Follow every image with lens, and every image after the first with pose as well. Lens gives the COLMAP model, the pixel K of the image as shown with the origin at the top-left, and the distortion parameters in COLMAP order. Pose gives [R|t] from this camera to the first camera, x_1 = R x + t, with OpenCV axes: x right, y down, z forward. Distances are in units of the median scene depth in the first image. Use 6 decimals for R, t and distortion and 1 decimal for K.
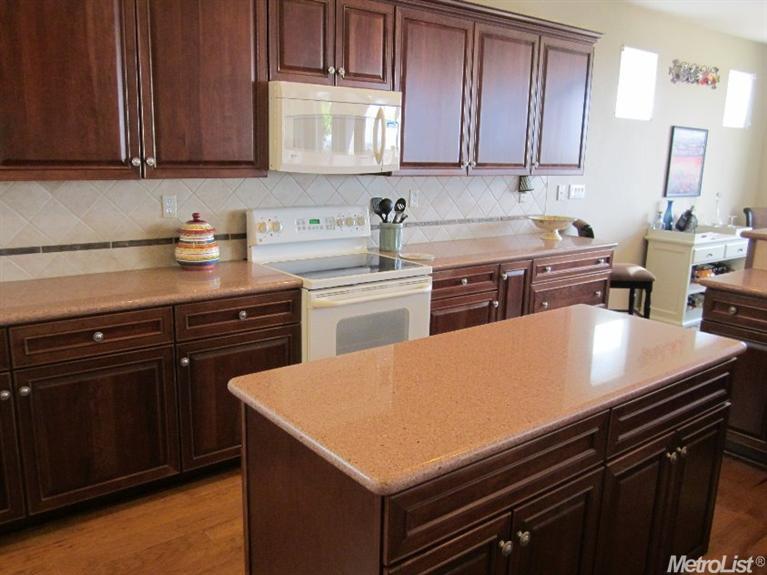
lens RADIAL K [[648.3, 0, 383.8], [0, 648.3, 288.4], [0, 0, 1]] dist [-0.043257, 0.027563]
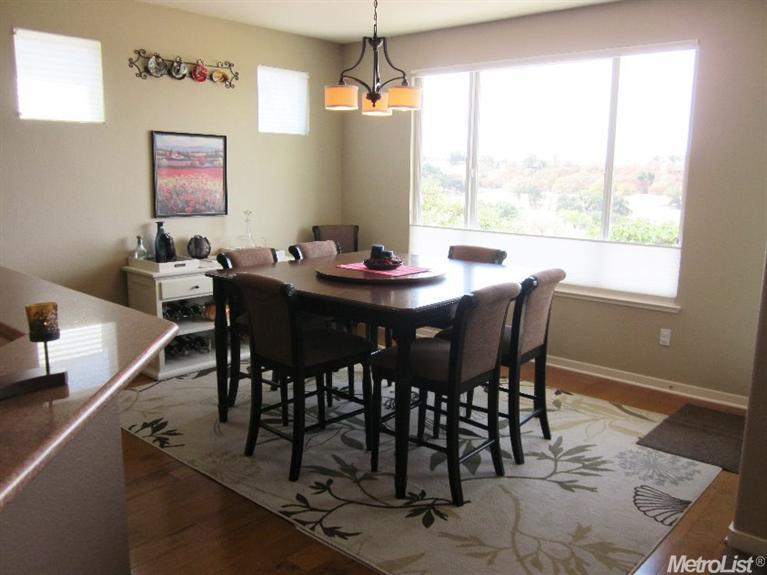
lens RADIAL K [[648.3, 0, 380.3], [0, 648.3, 287.1], [0, 0, 1]] dist [-0.043257, 0.027563]
pose [[0.987750, -0.038337, 0.151261, 0.604910], [0.043472, 0.998580, -0.030783, -0.017151], [-0.149866, 0.036982, 0.988014, 0.156066]]
